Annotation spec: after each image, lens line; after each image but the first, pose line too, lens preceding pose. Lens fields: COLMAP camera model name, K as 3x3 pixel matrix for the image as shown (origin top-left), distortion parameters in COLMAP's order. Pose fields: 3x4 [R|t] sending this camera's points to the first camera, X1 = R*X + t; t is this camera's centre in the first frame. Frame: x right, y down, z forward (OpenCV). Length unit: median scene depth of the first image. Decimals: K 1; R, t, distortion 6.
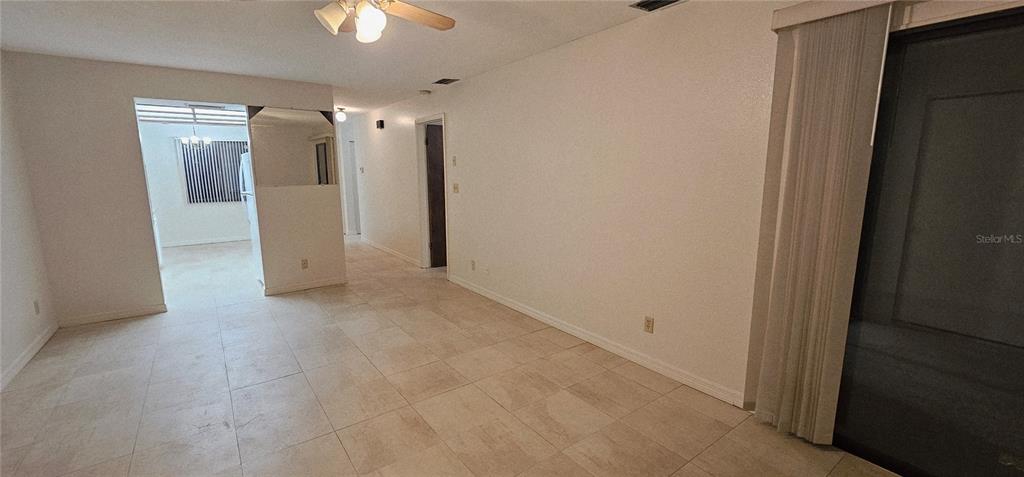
lens RADIAL K [[420.9, 0, 517.1], [0, 420.9, 238.0], [0, 0, 1]] dist [0.000541, -0.000645]
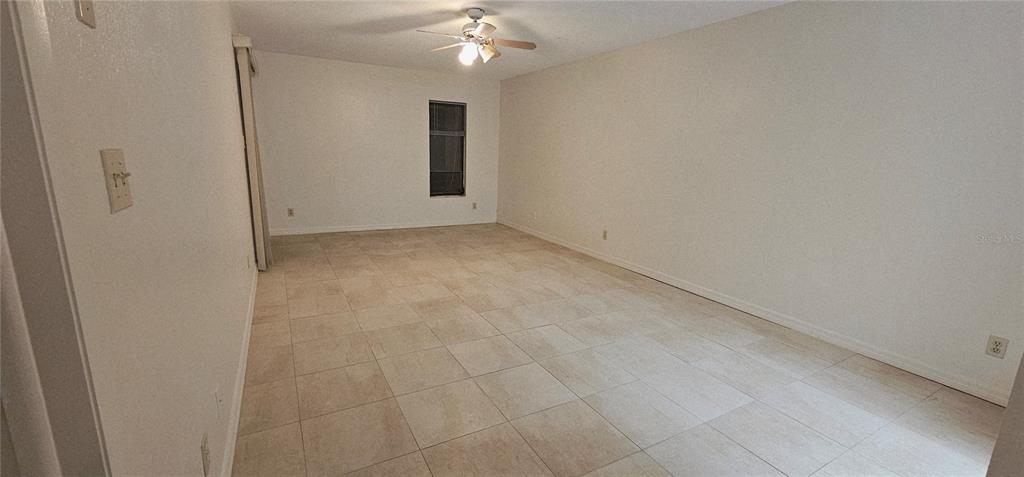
lens RADIAL K [[420.9, 0, 510.4], [0, 420.9, 244.2], [0, 0, 1]] dist [0.000541, -0.000645]
pose [[-0.989871, -0.058531, 0.129343, -0.528467], [-0.005568, 0.926365, 0.376585, -0.268346], [-0.141861, 0.372051, -0.917308, 1.920112]]
